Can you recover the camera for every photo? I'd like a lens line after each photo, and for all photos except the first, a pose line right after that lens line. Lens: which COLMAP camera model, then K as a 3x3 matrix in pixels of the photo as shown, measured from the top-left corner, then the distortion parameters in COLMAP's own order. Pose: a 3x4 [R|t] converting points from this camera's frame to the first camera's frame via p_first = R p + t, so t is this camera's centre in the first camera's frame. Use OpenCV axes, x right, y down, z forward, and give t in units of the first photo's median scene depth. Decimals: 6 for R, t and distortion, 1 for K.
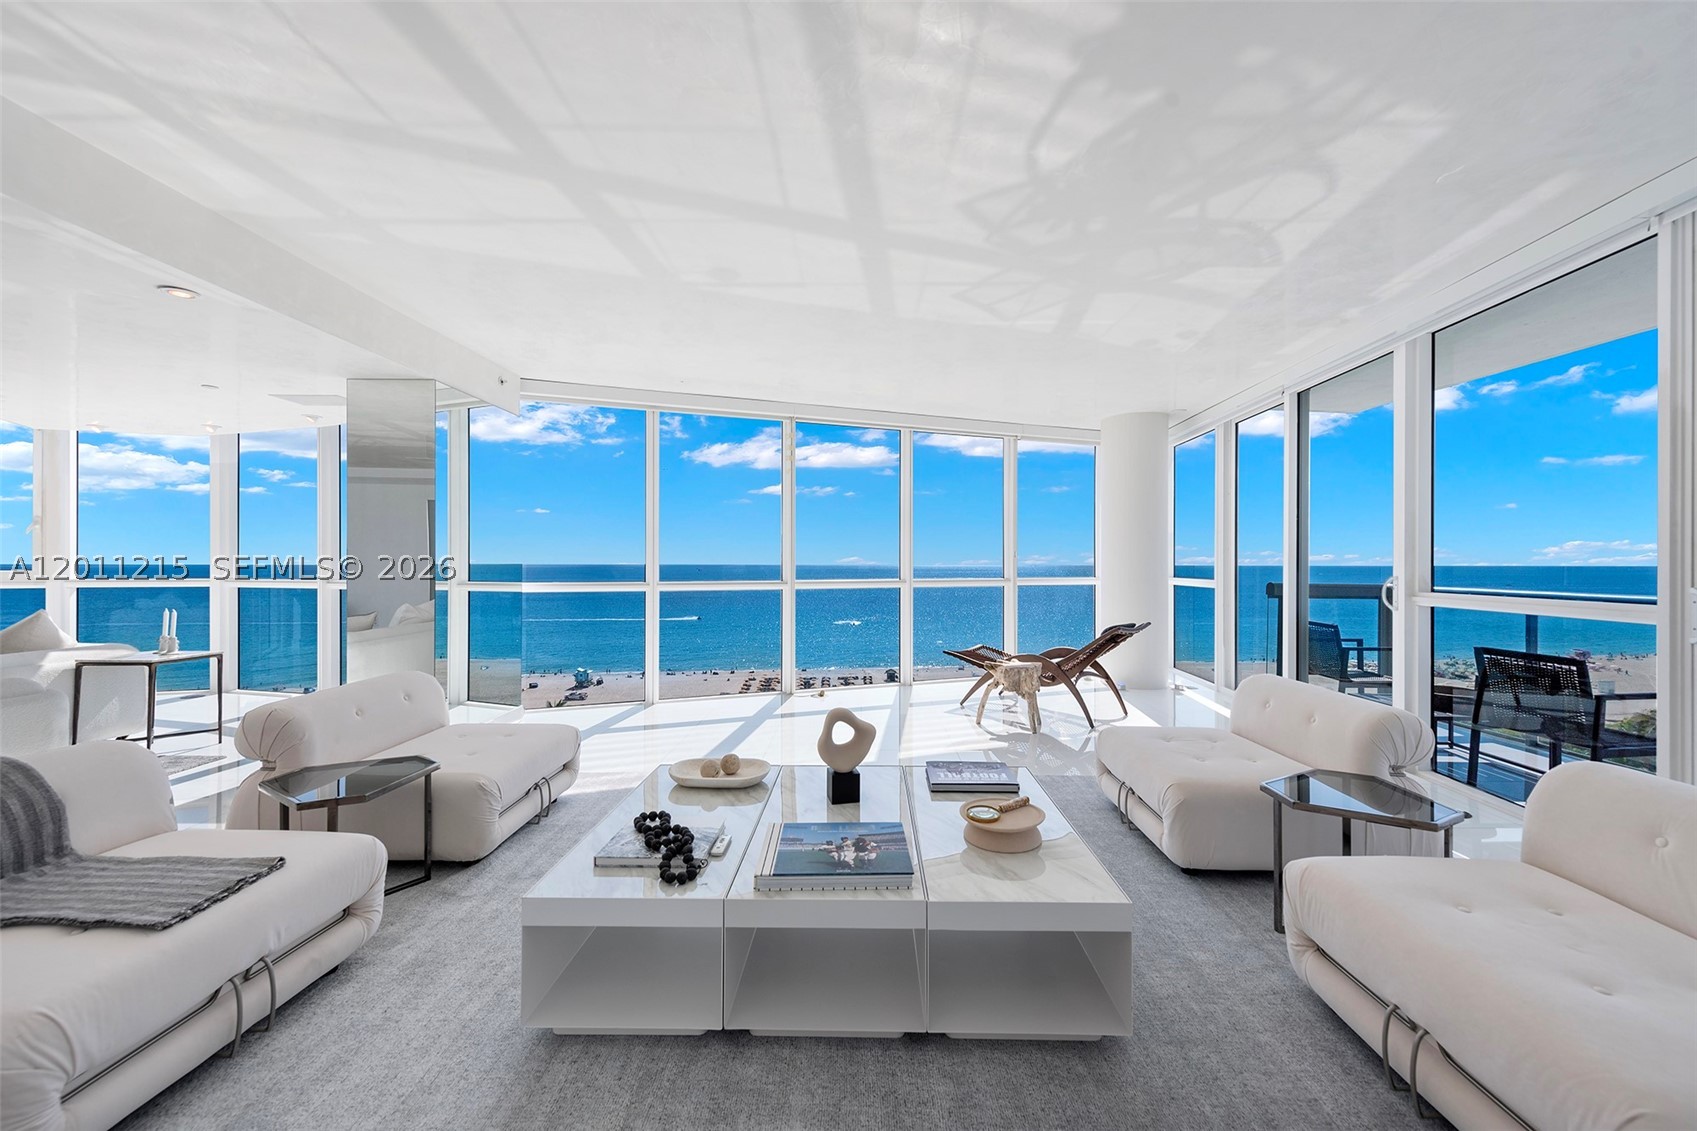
lens RADIAL K [[671.3, 0, 859.8], [0, 671.3, 546.6], [0, 0, 1]] dist [0.008159, 0.000280]
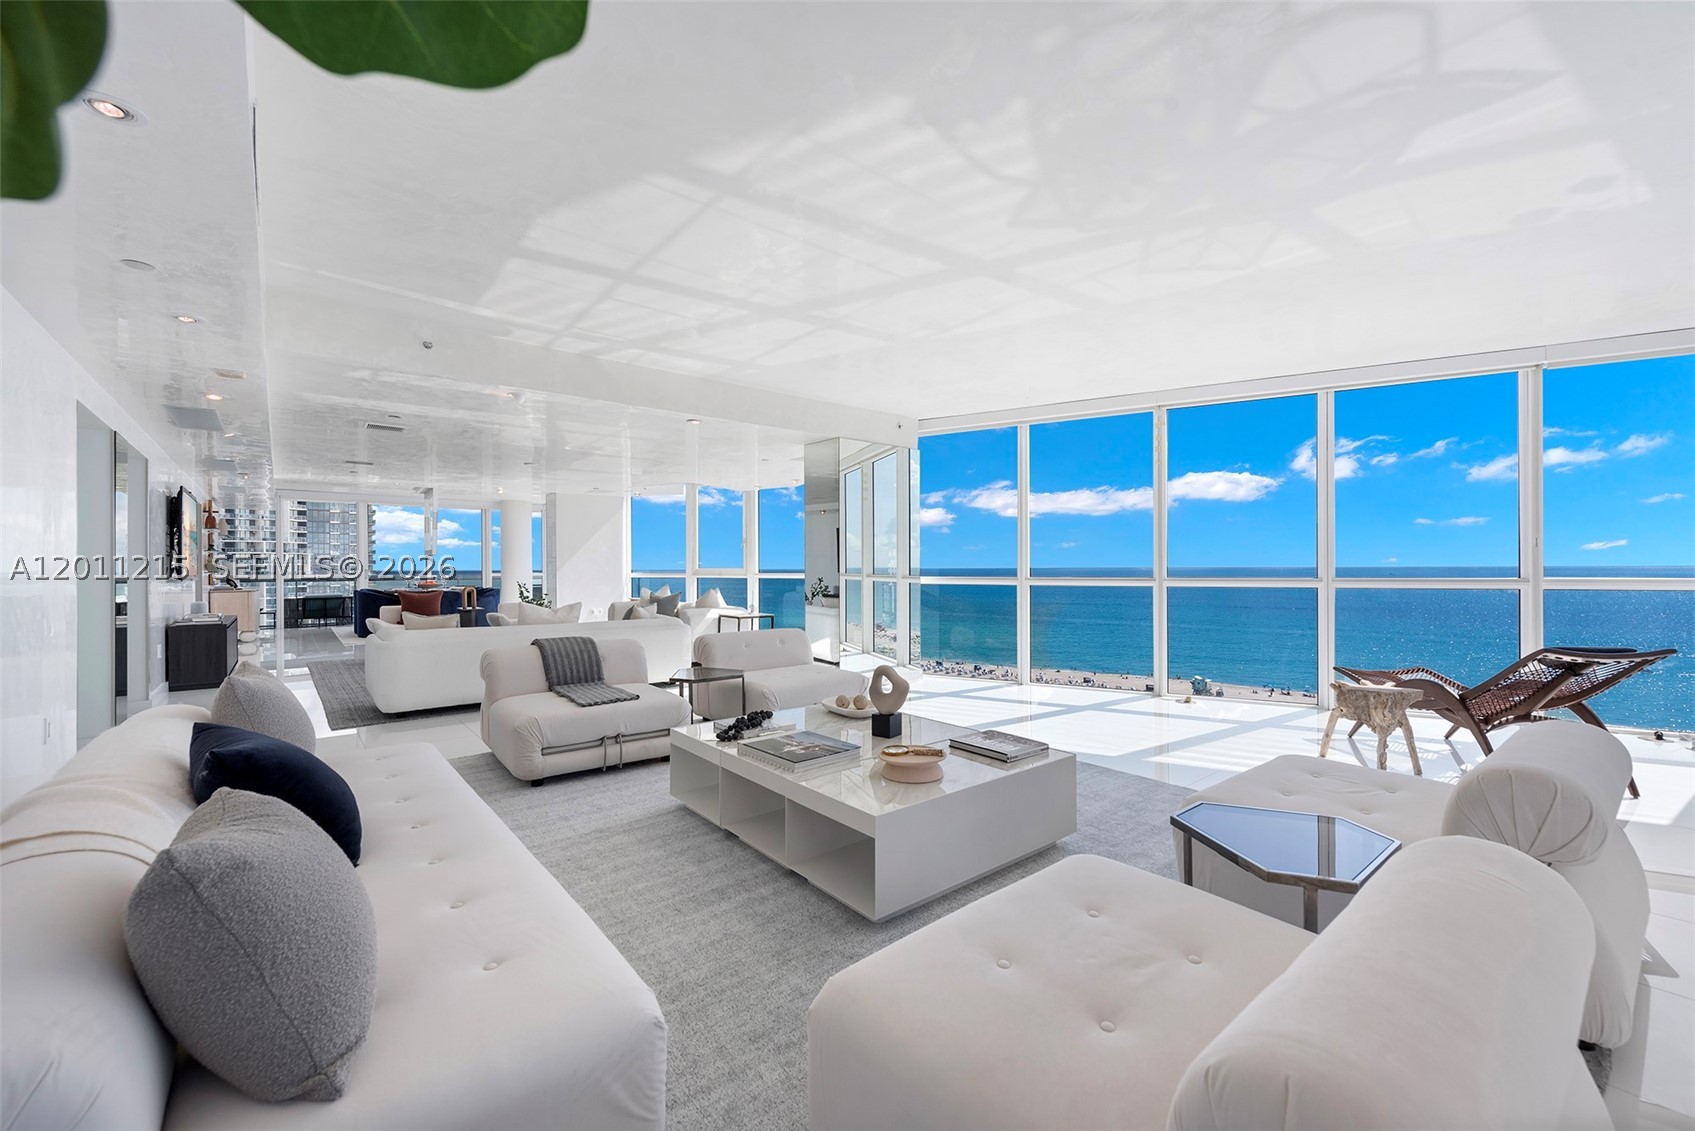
lens RADIAL K [[690.1, 0, 858.8], [0, 690.1, 549.7], [0, 0, 1]] dist [0.017385, -0.000037]
pose [[0.642571, -0.021485, -0.765925, 0.830047], [0.021821, 0.999714, -0.009736, 0.021962], [0.765916, -0.010457, 0.642856, 0.083719]]
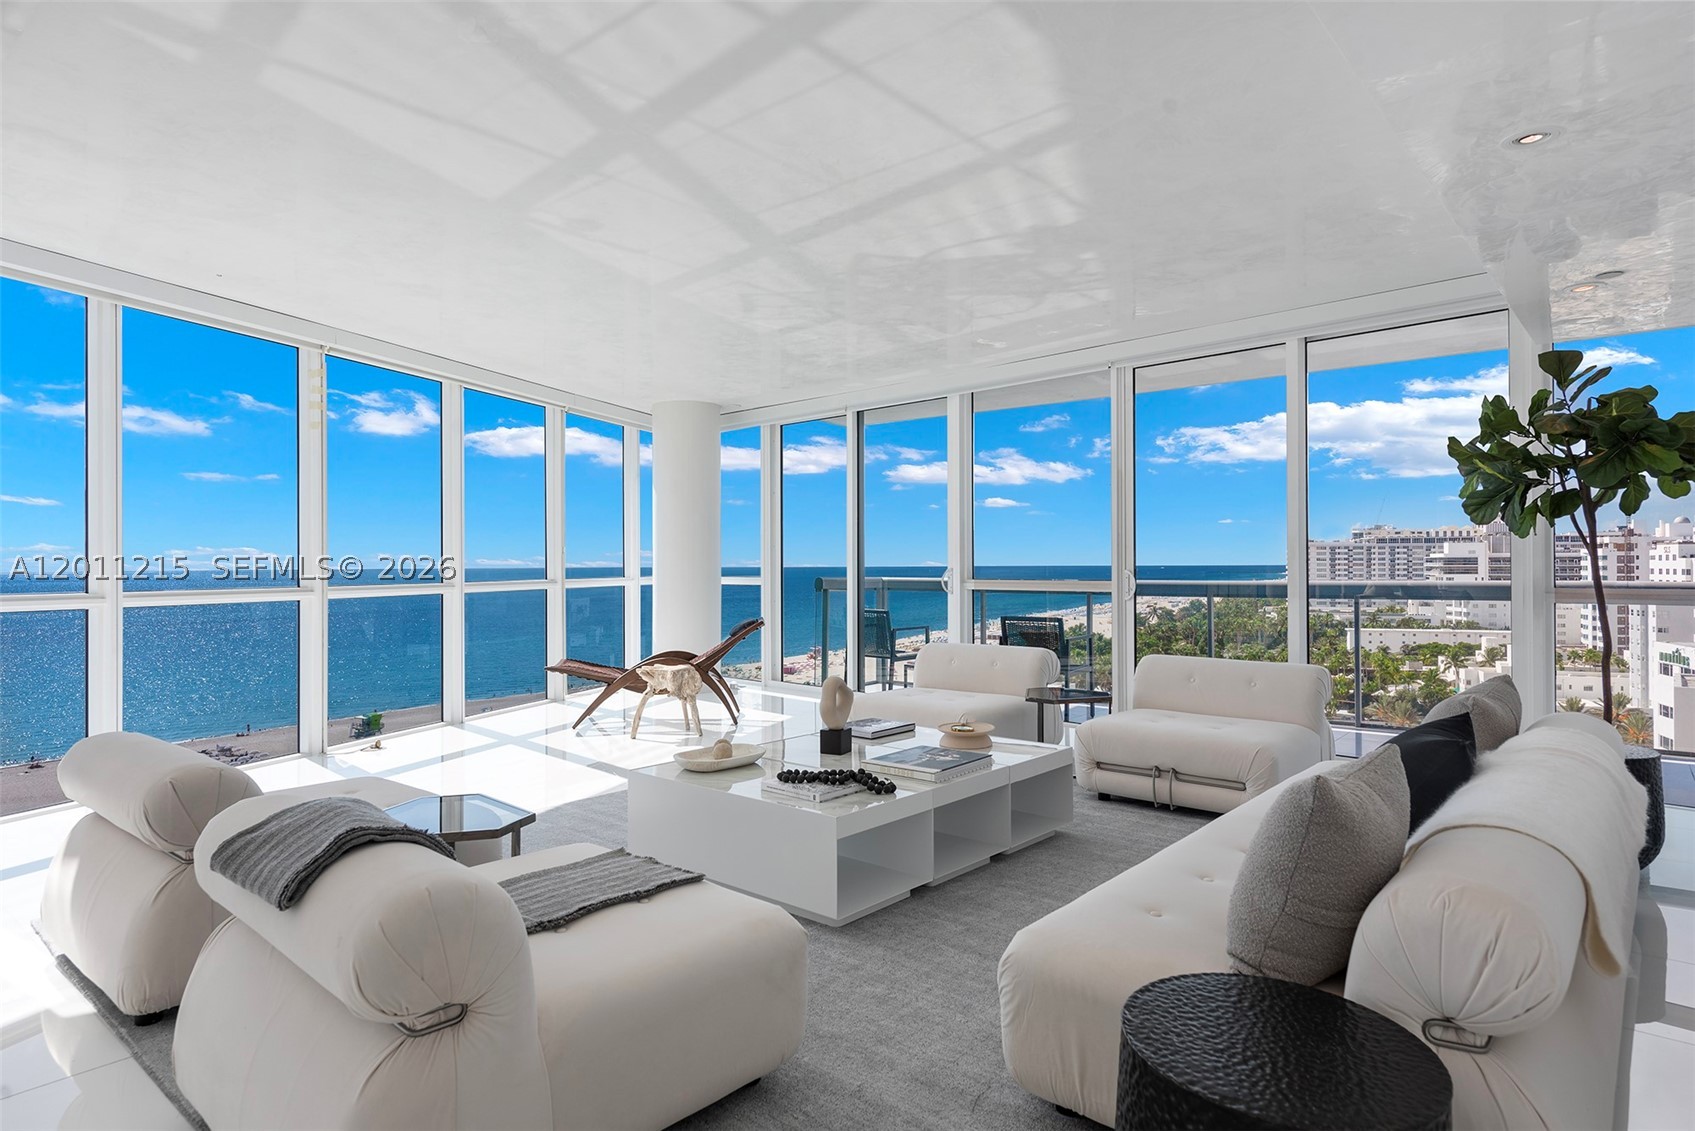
lens RADIAL K [[915.5, 0, 847.5], [0, 915.5, 565.5], [0, 0, 1]] dist [-0.000307, -0.000277]
pose [[0.671427, -0.004890, 0.741054, -1.069229], [-0.011819, 0.999780, 0.017306, 0.015845], [-0.740976, -0.020378, 0.671222, -0.080695]]
